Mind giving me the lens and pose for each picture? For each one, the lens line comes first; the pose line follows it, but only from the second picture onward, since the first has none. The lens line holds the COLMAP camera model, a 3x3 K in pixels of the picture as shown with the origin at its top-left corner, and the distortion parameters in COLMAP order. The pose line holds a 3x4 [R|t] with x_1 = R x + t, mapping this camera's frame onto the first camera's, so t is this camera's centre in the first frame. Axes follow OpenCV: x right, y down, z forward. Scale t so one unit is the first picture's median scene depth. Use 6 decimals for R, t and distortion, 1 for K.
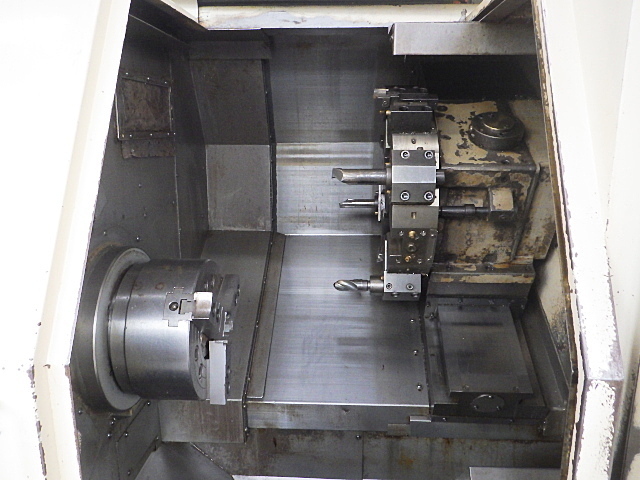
lens RADIAL K [[524.3, 0, 309.8], [0, 524.3, 231.3], [0, 0, 1]] dist [0.005606, 0.005602]
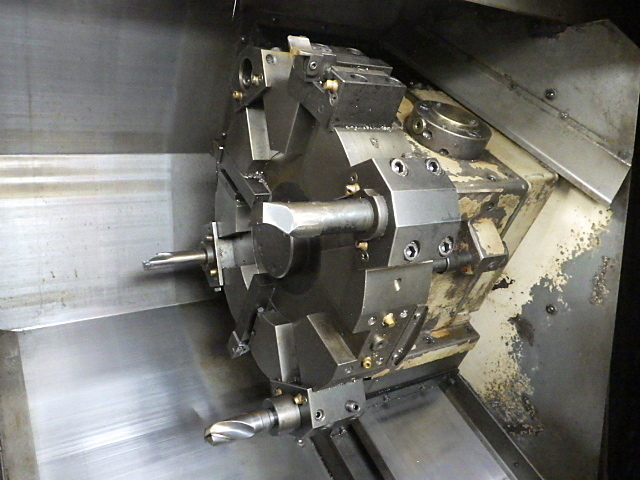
lens RADIAL K [[524.3, 0, 317.8], [0, 524.3, 240.8], [0, 0, 1]] dist [0.005606, 0.005602]
pose [[0.801048, -0.098495, 0.590441, -0.111870], [0.111352, 0.993672, 0.014689, -0.060282], [-0.588152, 0.053980, 0.806947, 0.419914]]
